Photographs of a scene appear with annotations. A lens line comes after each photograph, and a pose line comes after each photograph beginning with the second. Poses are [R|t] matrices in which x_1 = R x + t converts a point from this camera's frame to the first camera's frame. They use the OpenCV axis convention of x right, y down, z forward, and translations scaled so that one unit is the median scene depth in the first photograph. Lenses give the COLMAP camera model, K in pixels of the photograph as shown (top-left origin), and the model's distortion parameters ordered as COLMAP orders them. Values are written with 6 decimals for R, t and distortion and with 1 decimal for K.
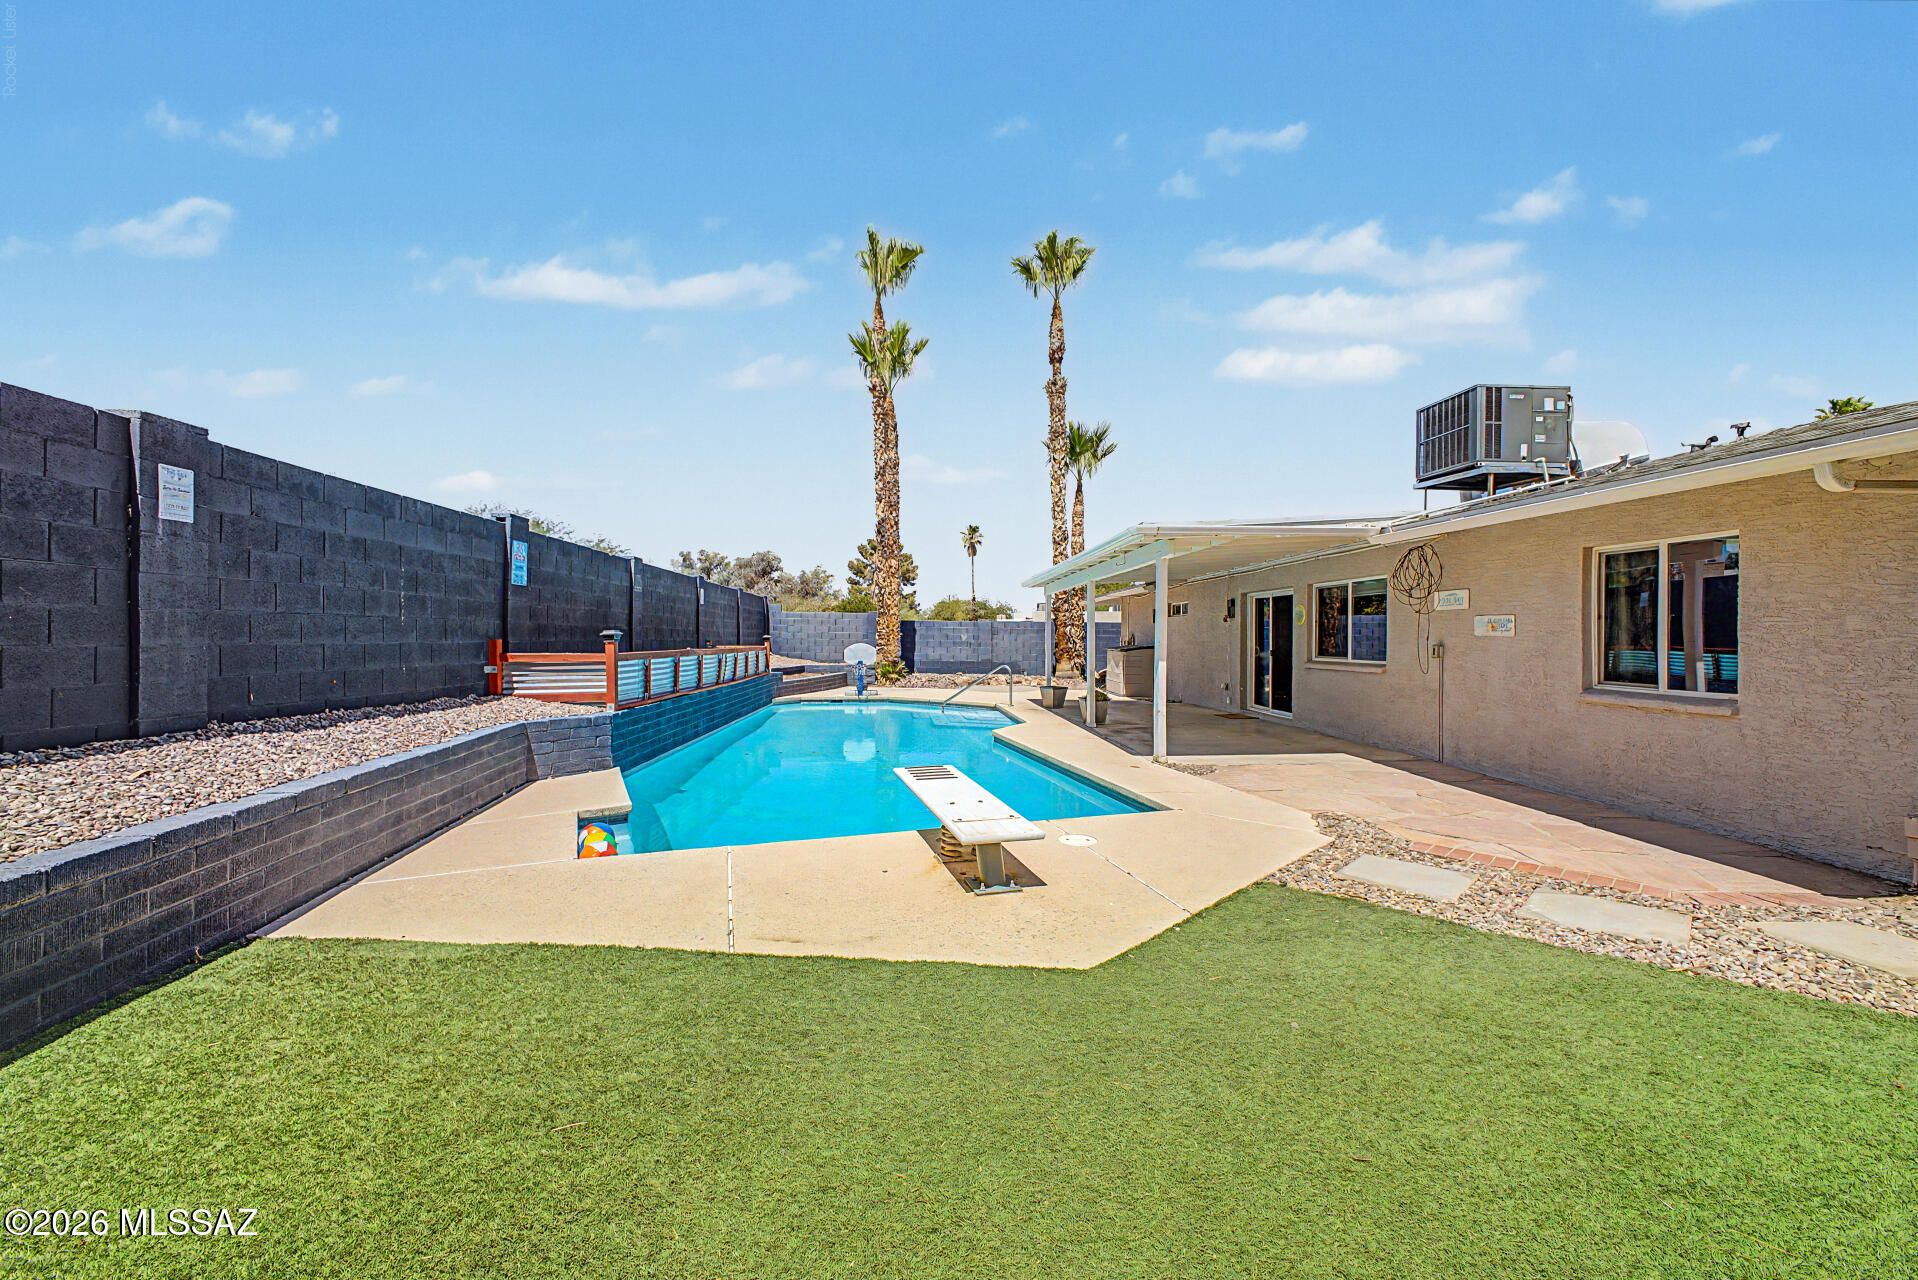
lens RADIAL K [[751.7, 0, 967.9], [0, 751.7, 638.2], [0, 0, 1]] dist [0.033591, -0.016486]
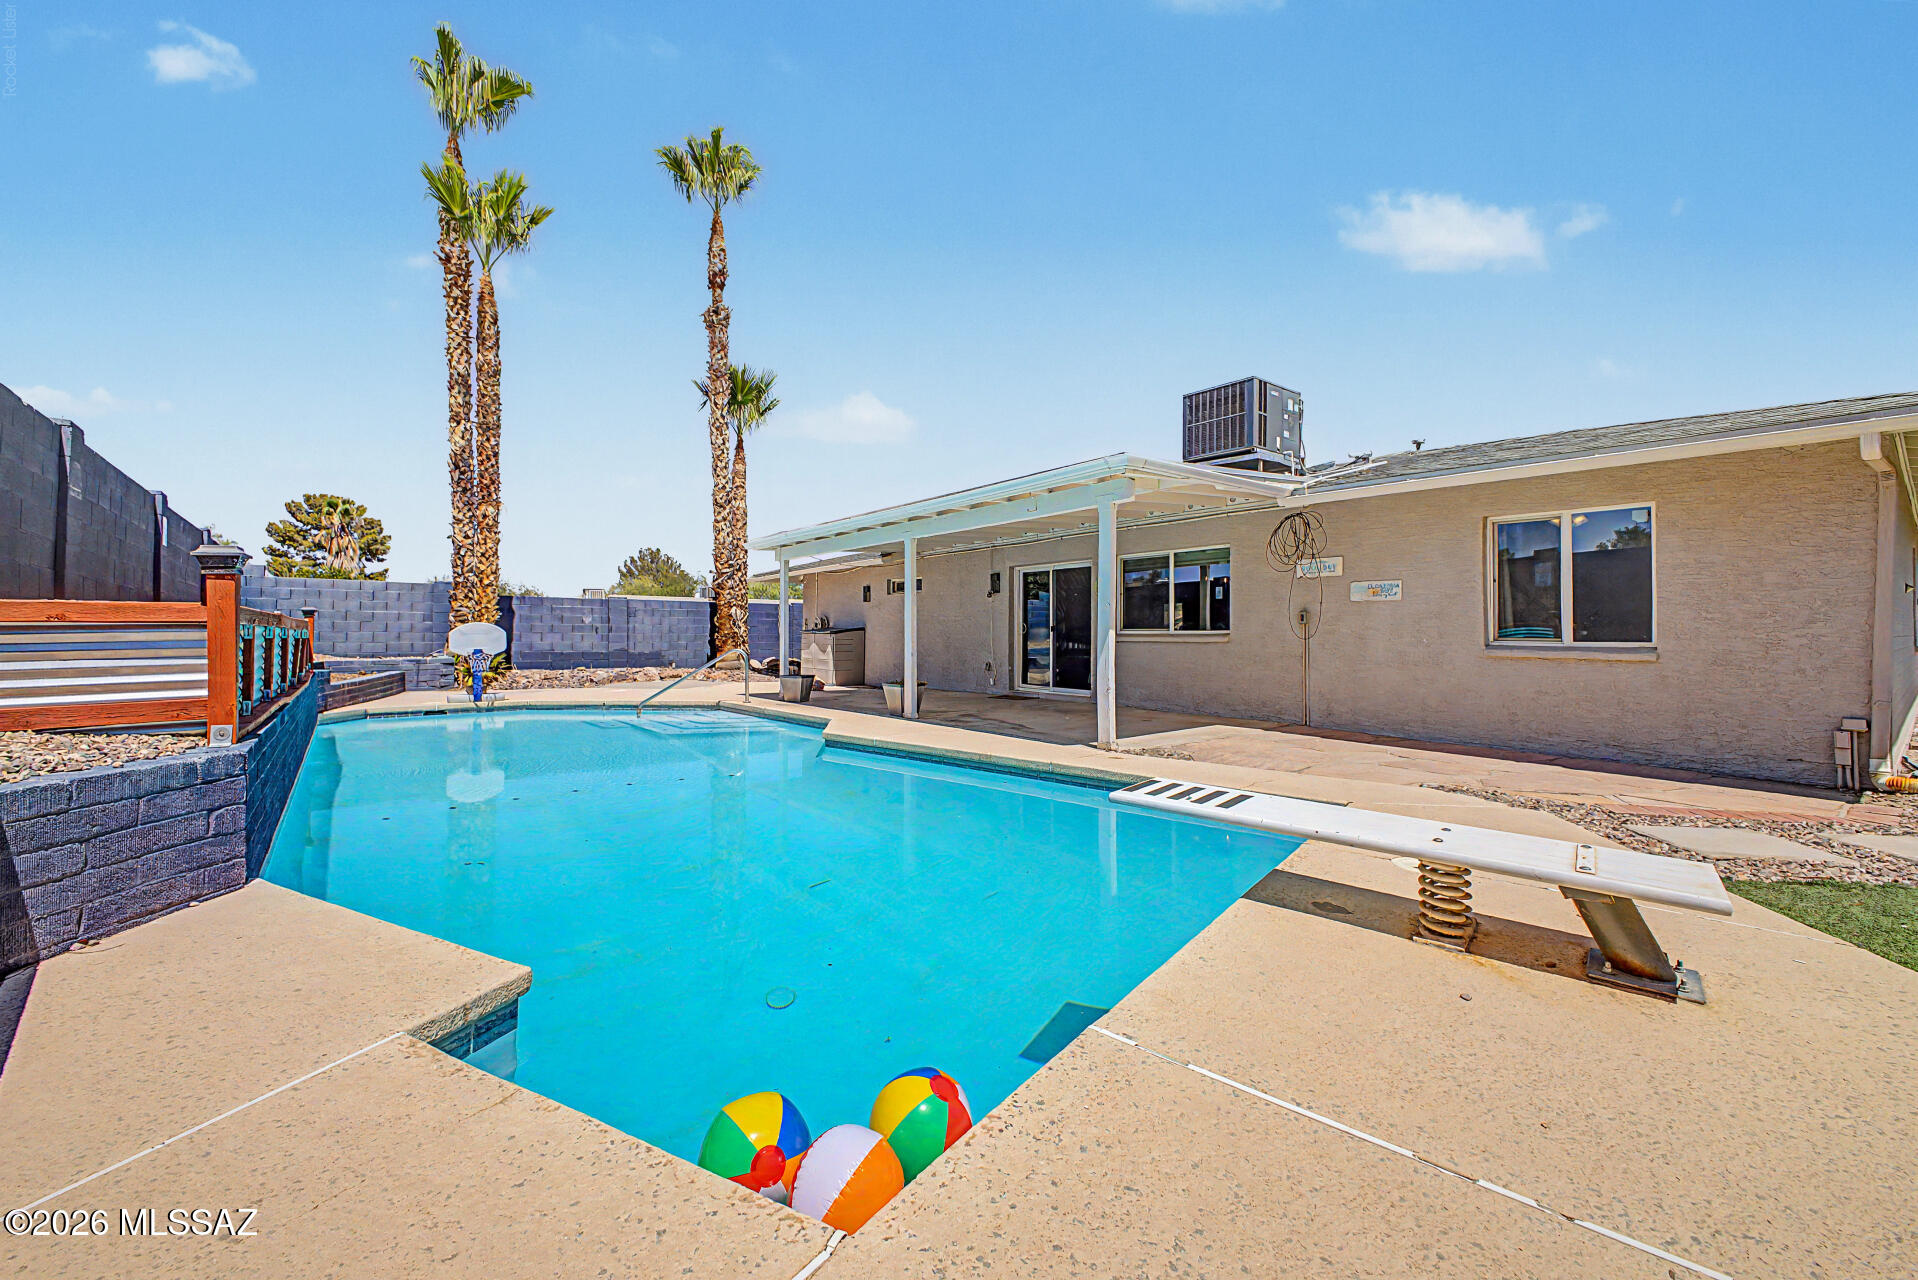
lens RADIAL K [[761.3, 0, 922.0], [0, 761.3, 622.1], [0, 0, 1]] dist [0.018707, -0.007072]
pose [[0.826883, 0.006247, 0.562340, -0.201472], [0.004527, 0.999832, -0.017764, 0.020339], [-0.562356, 0.017234, 0.826715, 0.227539]]
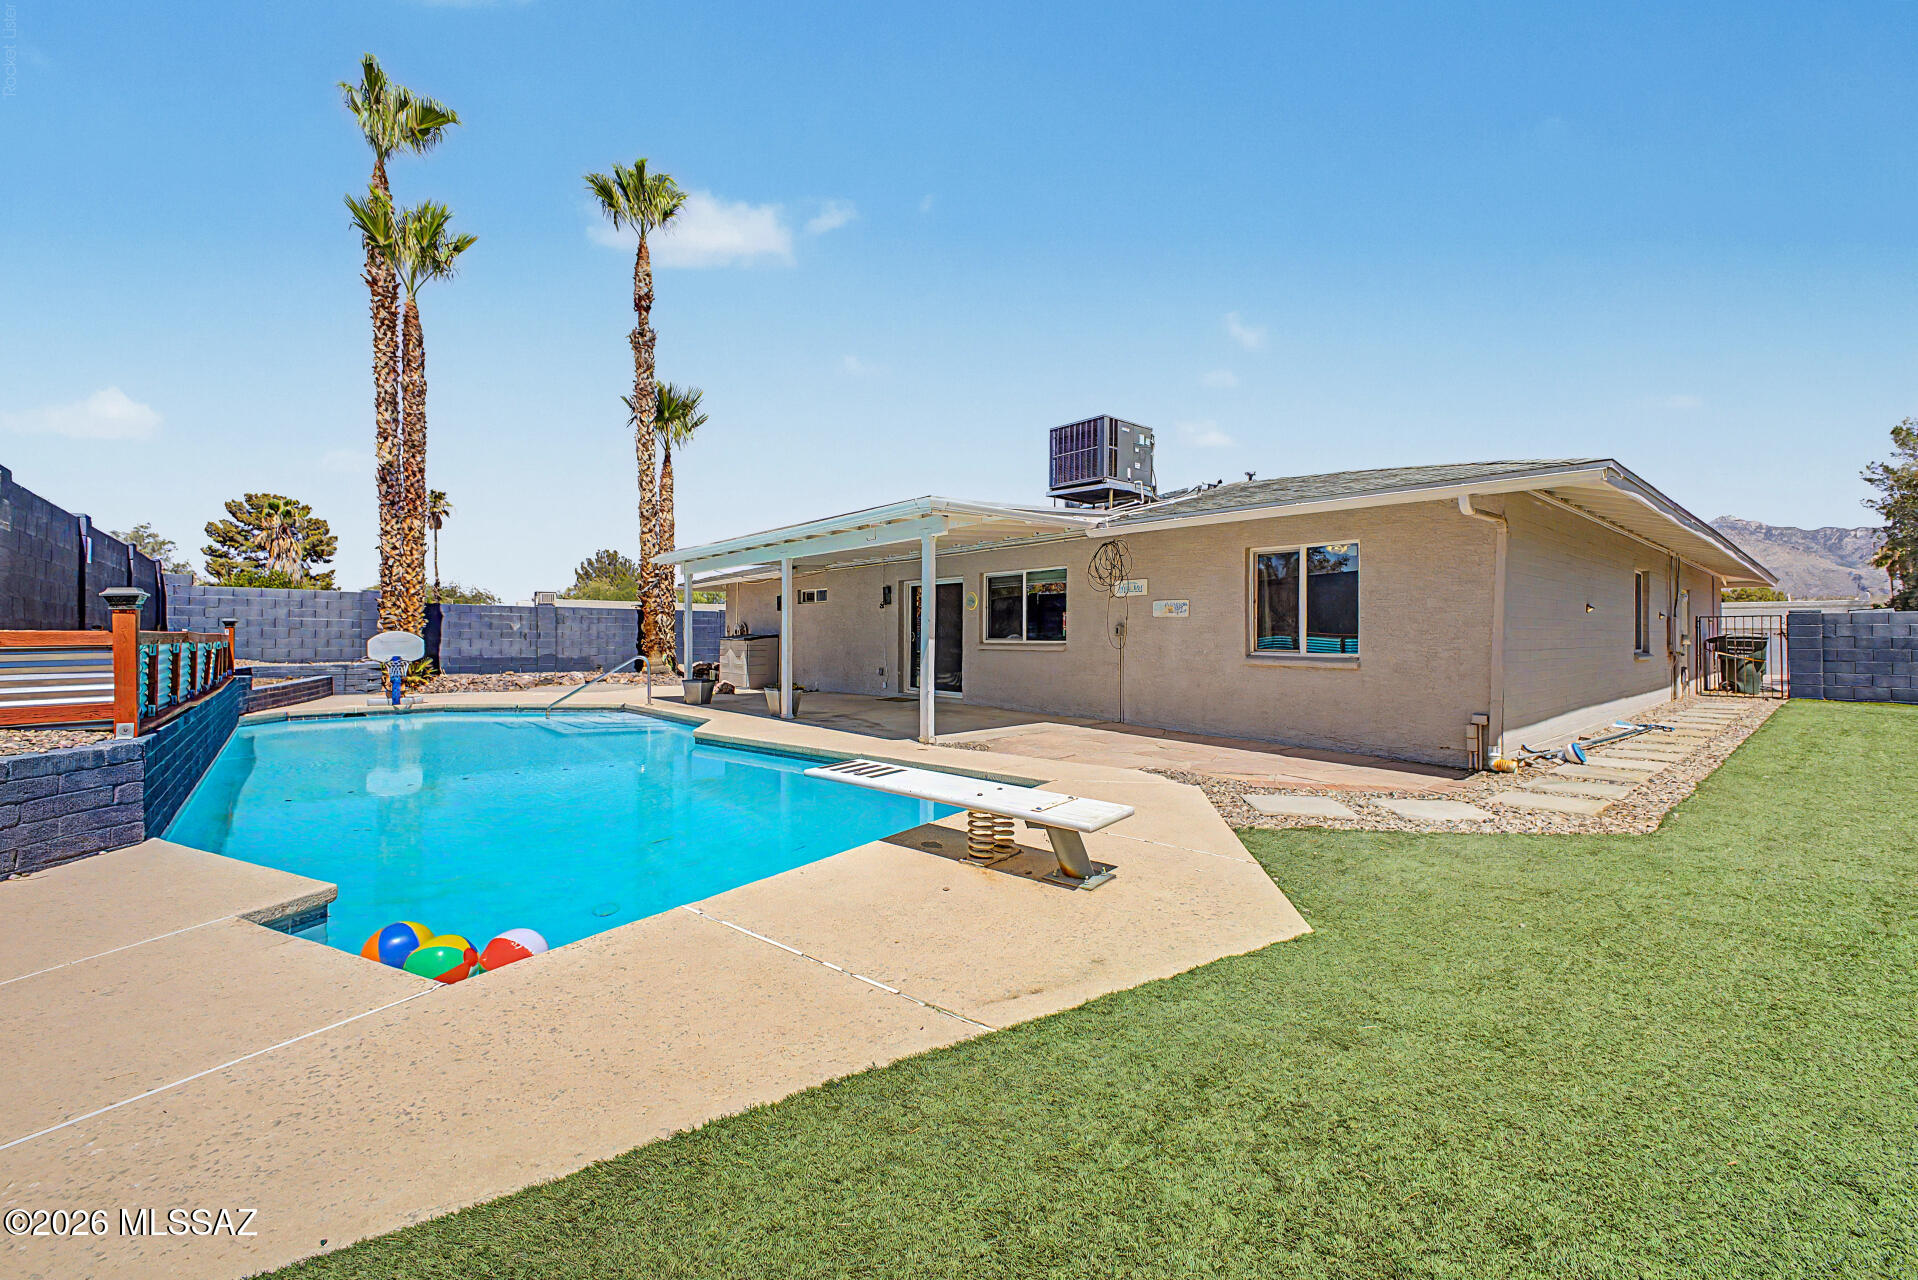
lens RADIAL K [[769.3, 0, 937.1], [0, 769.3, 631.1], [0, 0, 1]] dist [0.016439, -0.005027]
pose [[0.801001, 0.001461, 0.598661, -0.174377], [0.003204, 0.999972, -0.006727, 0.013286], [-0.598654, 0.007306, 0.800975, 0.105953]]
